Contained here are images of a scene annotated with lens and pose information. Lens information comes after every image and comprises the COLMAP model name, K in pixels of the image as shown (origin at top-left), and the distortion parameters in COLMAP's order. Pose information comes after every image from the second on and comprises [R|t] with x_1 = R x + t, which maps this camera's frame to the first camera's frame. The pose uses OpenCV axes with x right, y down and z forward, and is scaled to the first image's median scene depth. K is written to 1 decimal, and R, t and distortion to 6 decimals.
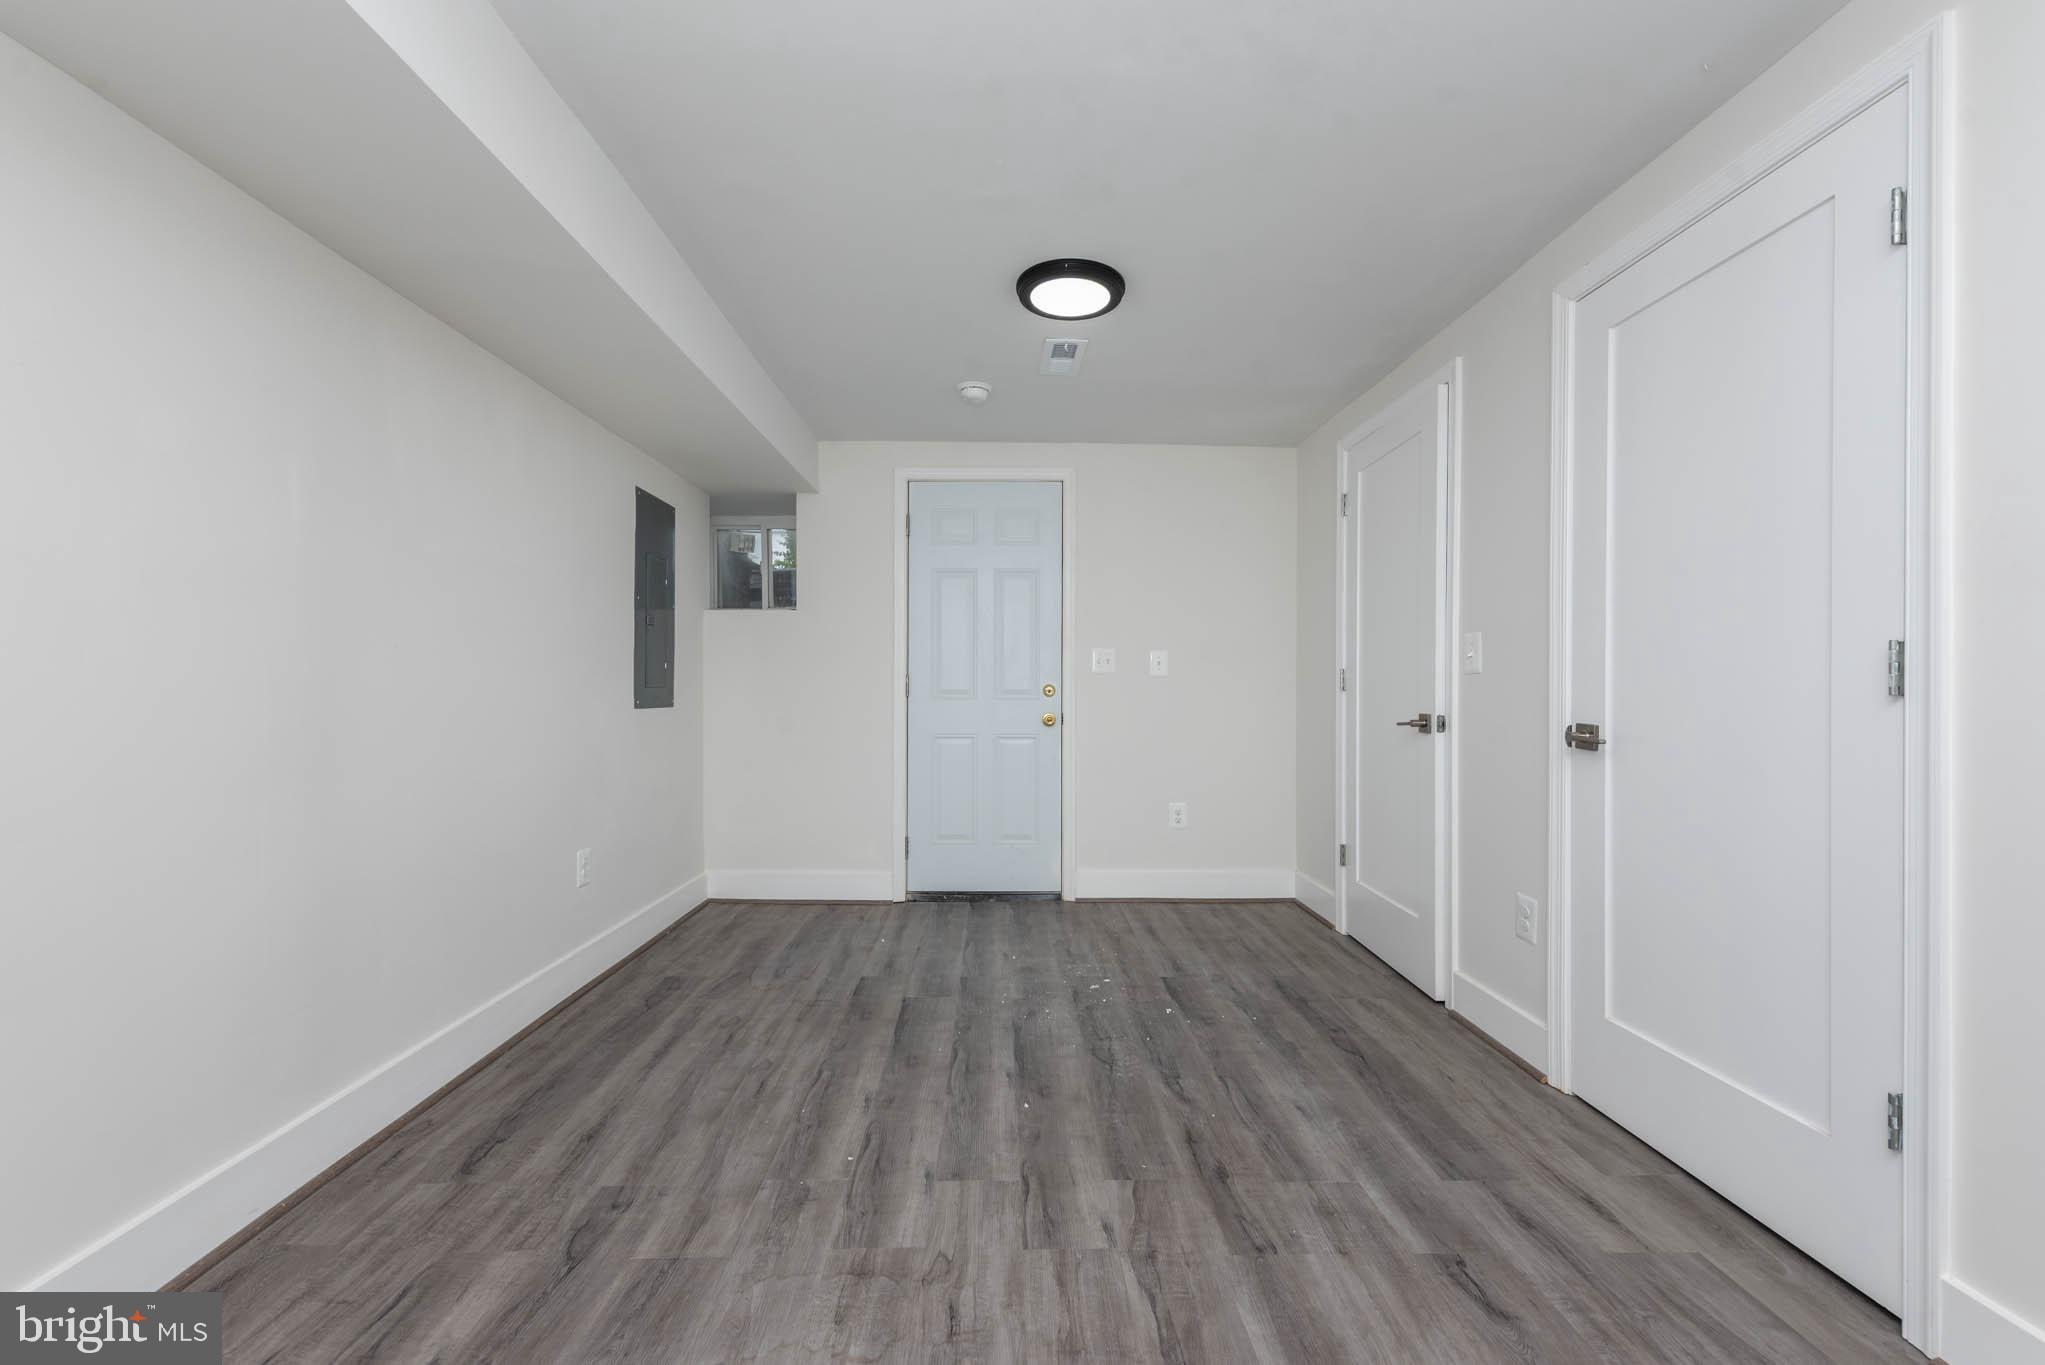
lens RADIAL K [[820.6, 0, 1016.1], [0, 820.6, 681.4], [0, 0, 1]] dist [0.013512, -0.004256]
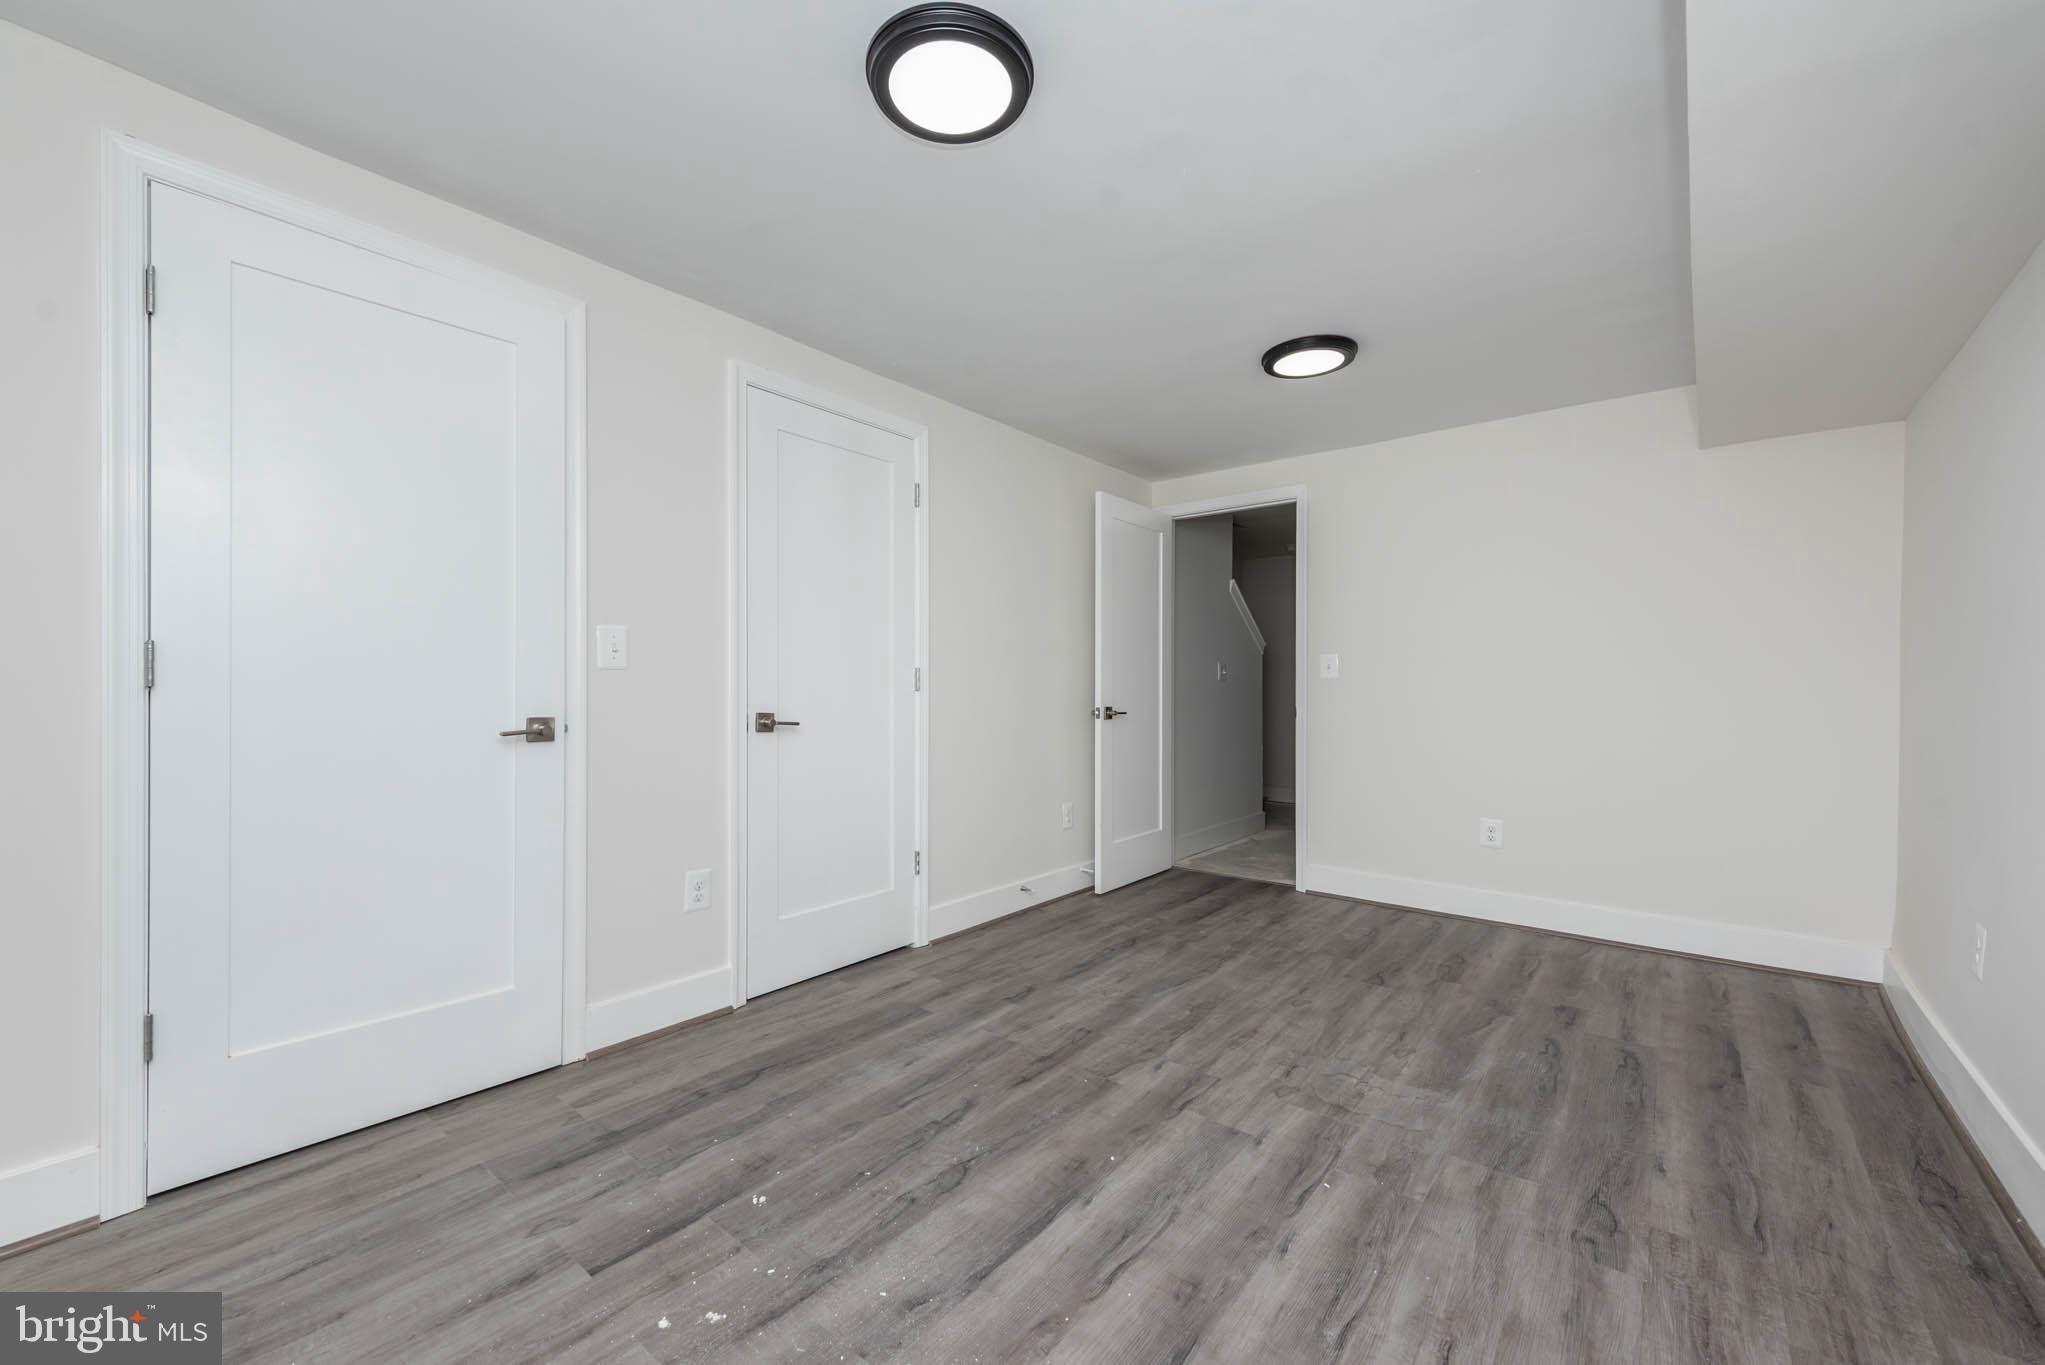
lens RADIAL K [[820.6, 0, 1015.2], [0, 820.6, 695.8], [0, 0, 1]] dist [0.013512, -0.004256]
pose [[-0.765067, -0.014992, 0.643776, -0.503190], [-0.014179, 0.999879, 0.006435, 0.010781], [-0.643795, -0.004205, -0.765187, 1.861845]]
